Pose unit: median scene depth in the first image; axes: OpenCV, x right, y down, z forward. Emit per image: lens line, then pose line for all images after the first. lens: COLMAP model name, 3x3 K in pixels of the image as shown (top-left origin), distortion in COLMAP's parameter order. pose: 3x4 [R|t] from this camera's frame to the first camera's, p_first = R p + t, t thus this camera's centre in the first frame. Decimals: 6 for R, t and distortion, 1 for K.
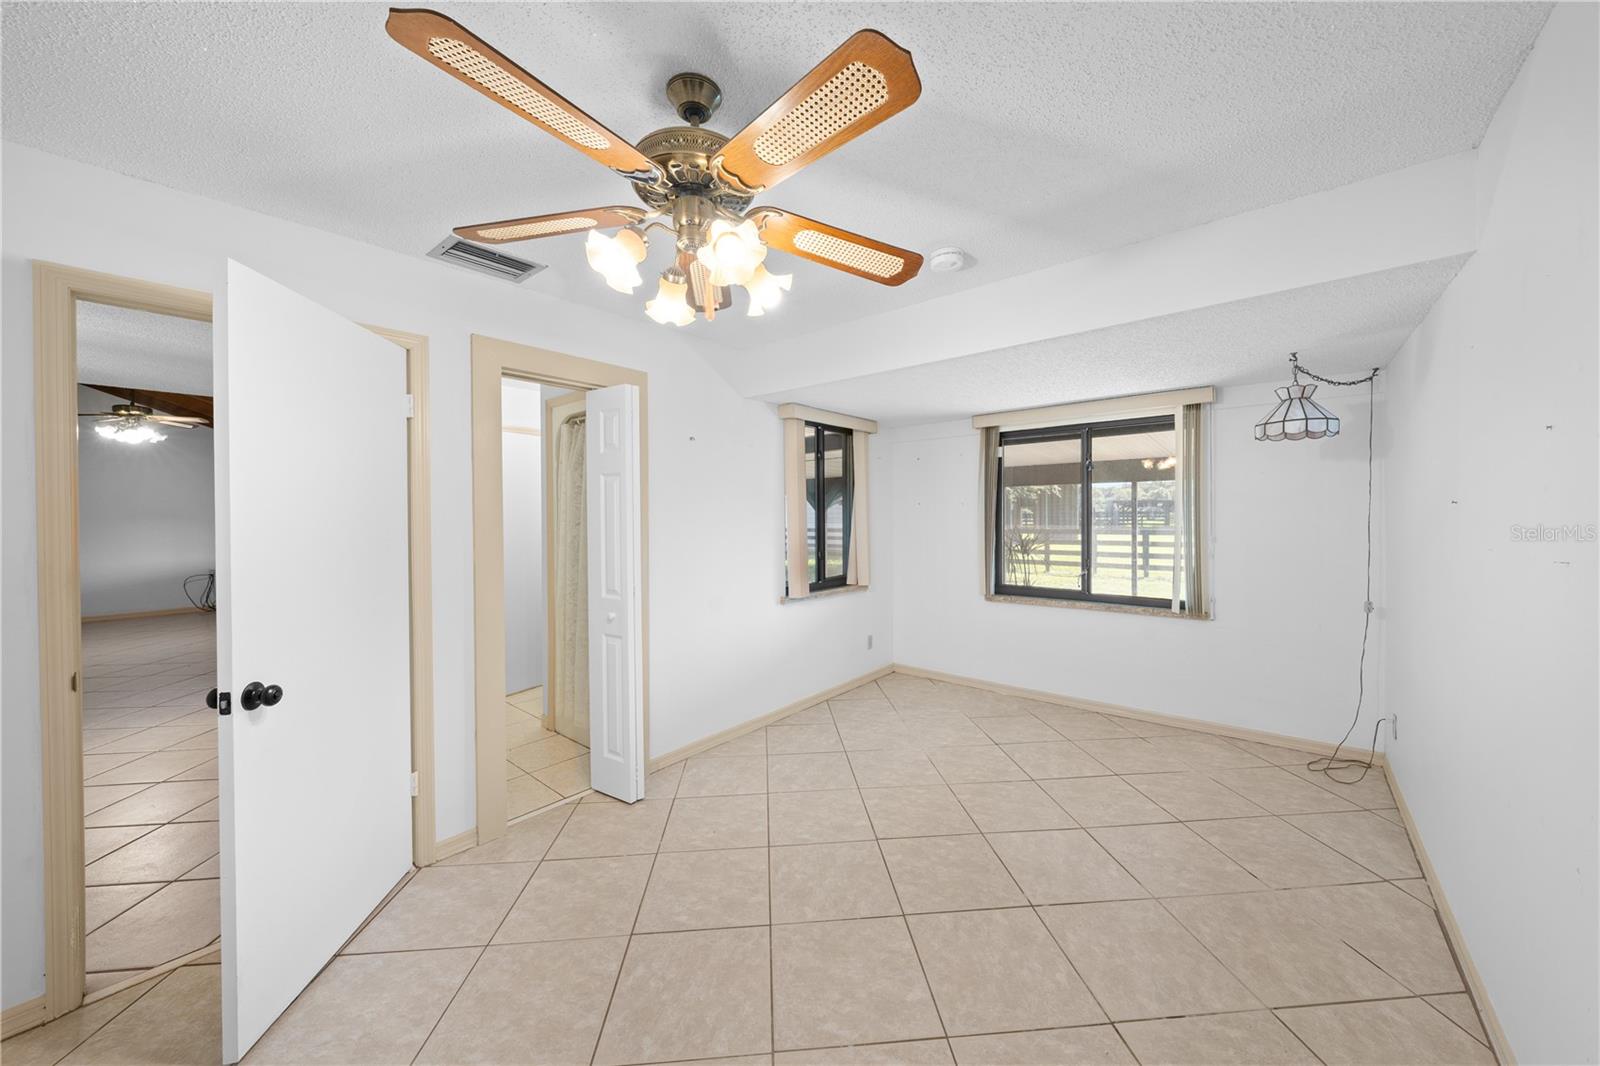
lens RADIAL K [[552.2, 0, 797.4], [0, 552.2, 506.7], [0, 0, 1]] dist [0.000398, -0.000019]
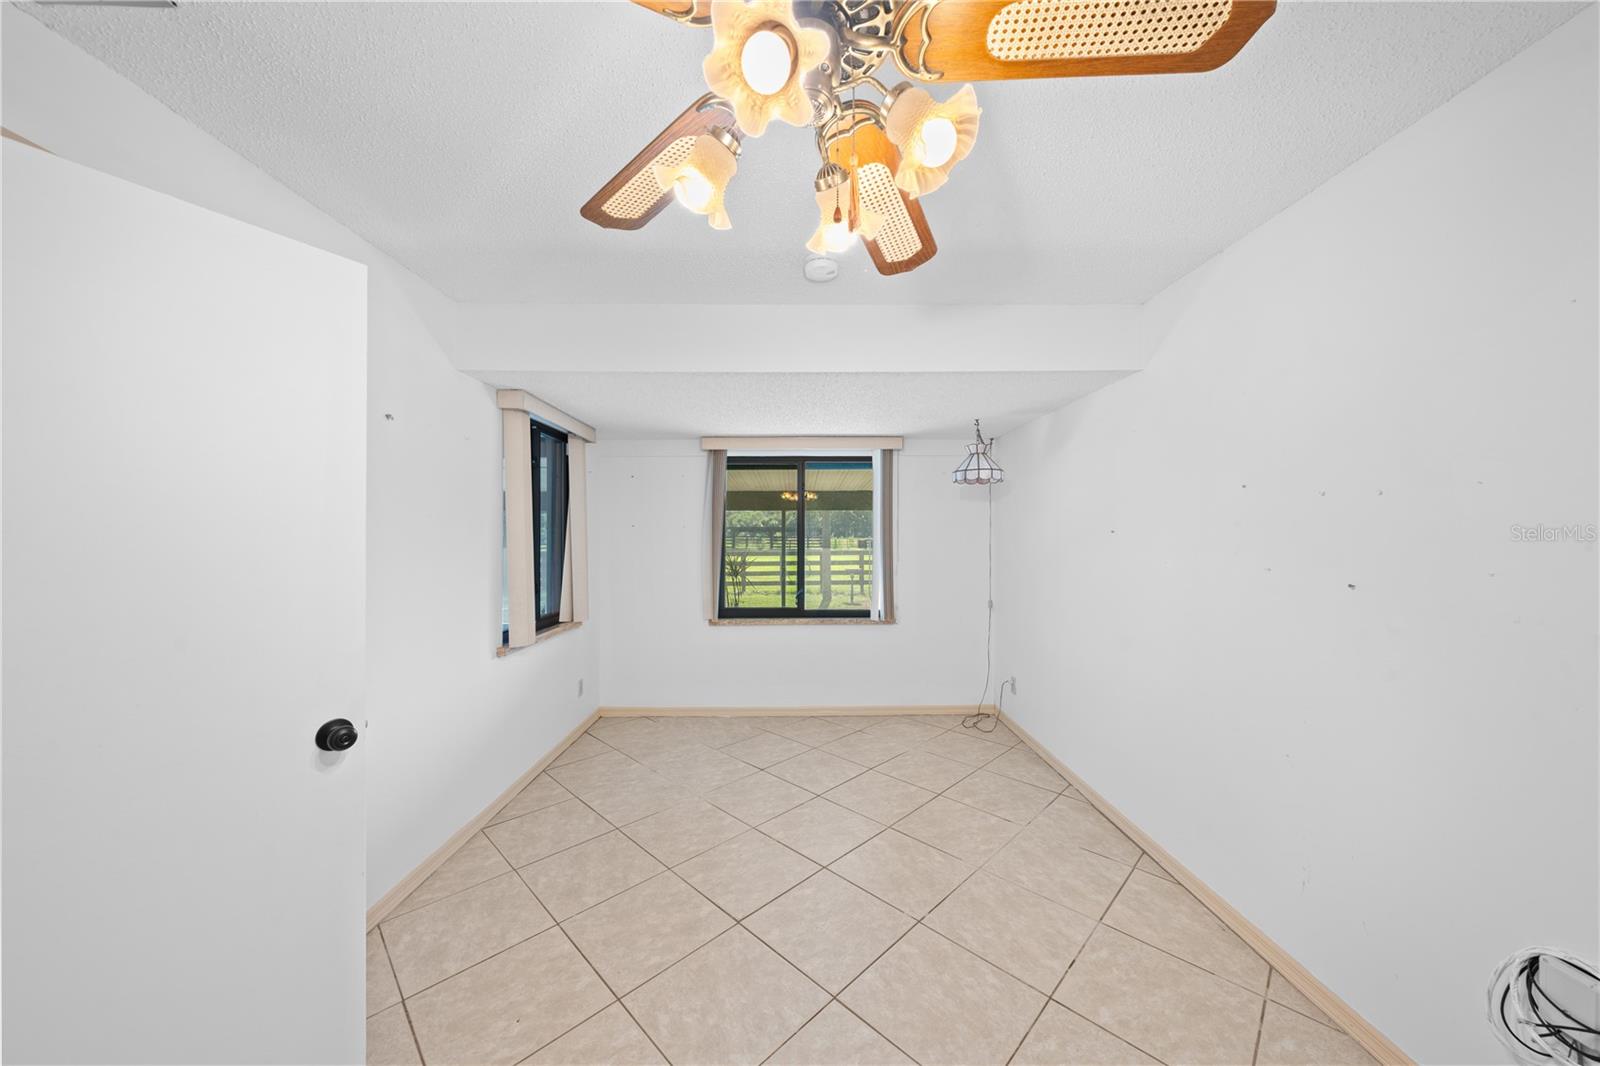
lens RADIAL K [[547.6, 0, 803.4], [0, 547.6, 528.0], [0, 0, 1]] dist [-0.000489, -0.000172]
pose [[0.765155, 0.017625, 0.643605, -0.189112], [-0.015538, 0.999840, -0.008908, 0.002933], [-0.643659, -0.003185, 0.765306, 0.170242]]
